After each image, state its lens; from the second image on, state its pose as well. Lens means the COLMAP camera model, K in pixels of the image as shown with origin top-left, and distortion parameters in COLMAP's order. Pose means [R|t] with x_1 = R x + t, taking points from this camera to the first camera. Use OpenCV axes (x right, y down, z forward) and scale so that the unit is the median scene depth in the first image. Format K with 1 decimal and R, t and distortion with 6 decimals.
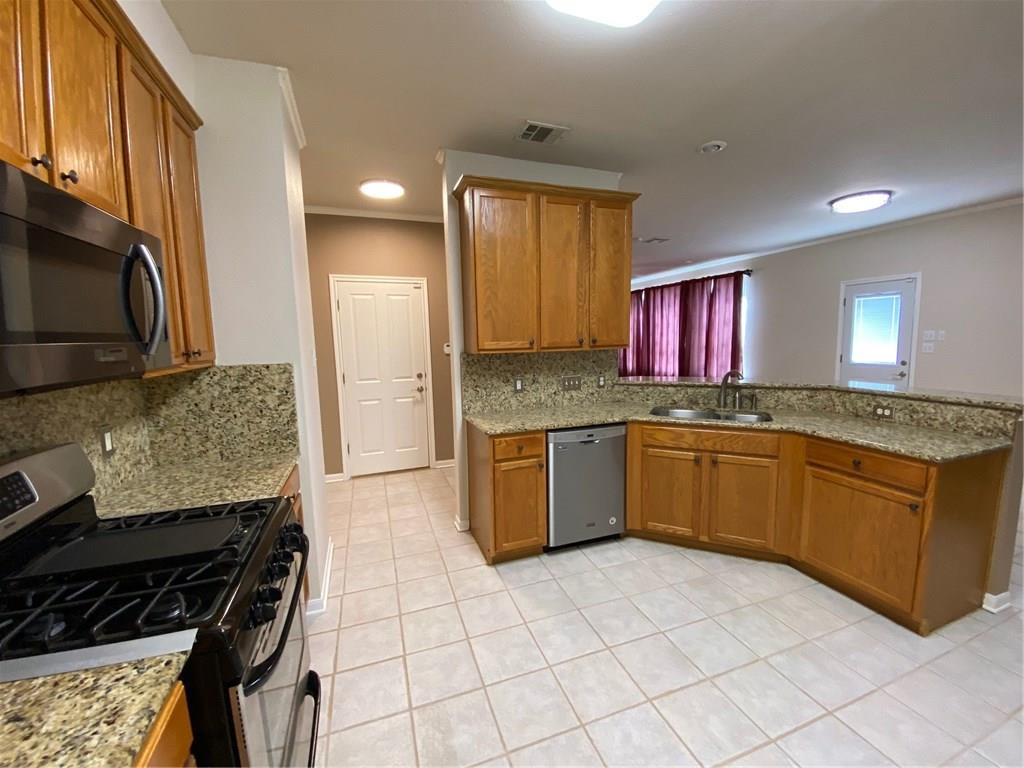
lens RADIAL K [[415.7, 0, 515.3], [0, 415.7, 383.4], [0, 0, 1]] dist [0.030991, -0.023706]
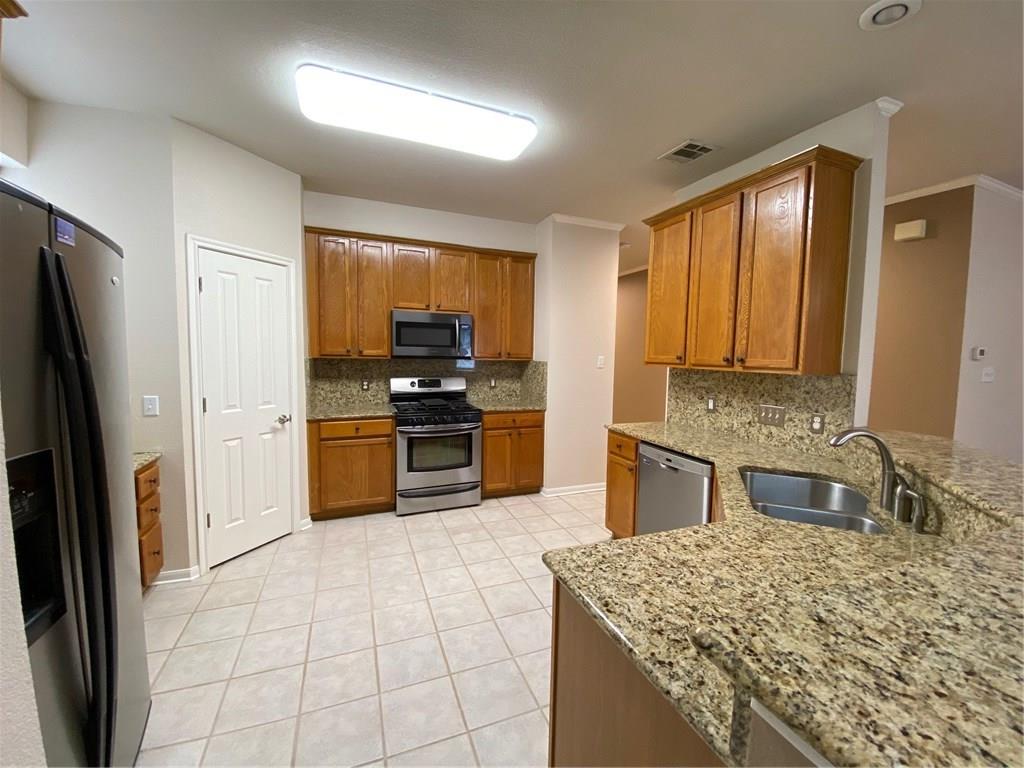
lens RADIAL K [[415.7, 0, 515.3], [0, 415.7, 383.4], [0, 0, 1]] dist [0.030991, -0.023706]
pose [[0.030840, 0.099582, -0.994551, 1.143741], [-0.133502, 0.986519, 0.094638, -0.090073], [0.990569, 0.129856, 0.043719, 0.634765]]
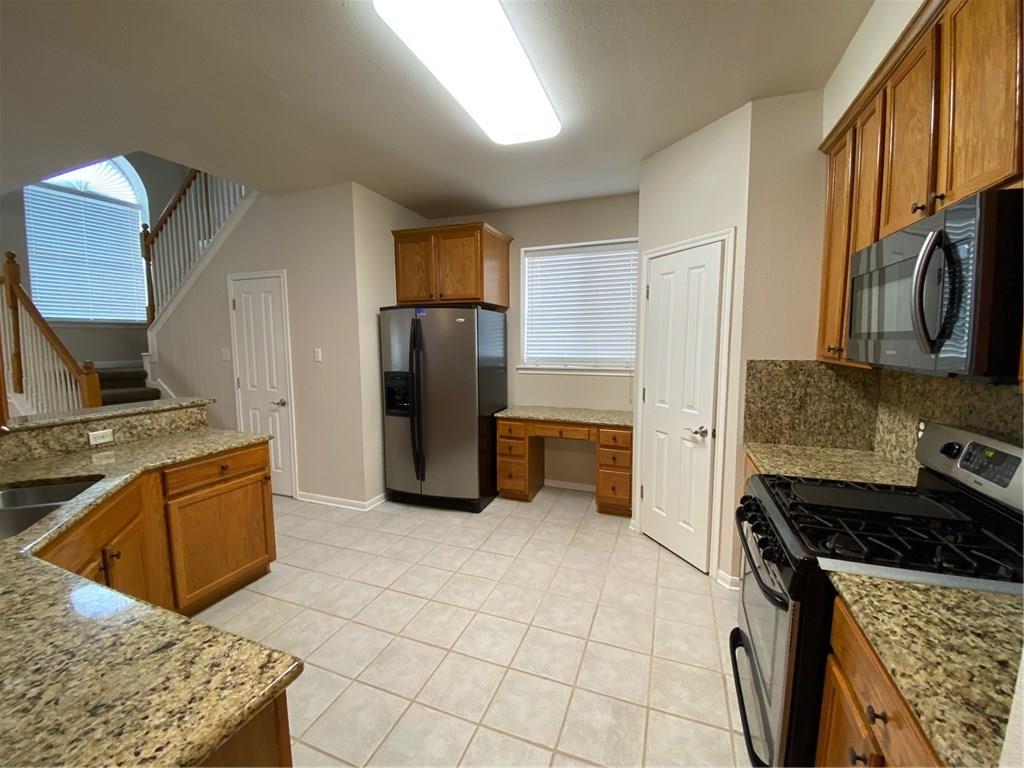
lens RADIAL K [[415.7, 0, 515.3], [0, 415.7, 383.4], [0, 0, 1]] dist [0.030991, -0.023706]
pose [[-0.761006, -0.041322, 0.647428, -0.366876], [0.094552, 0.980248, 0.173703, -0.115450], [-0.641818, 0.193405, -0.742068, 1.056250]]
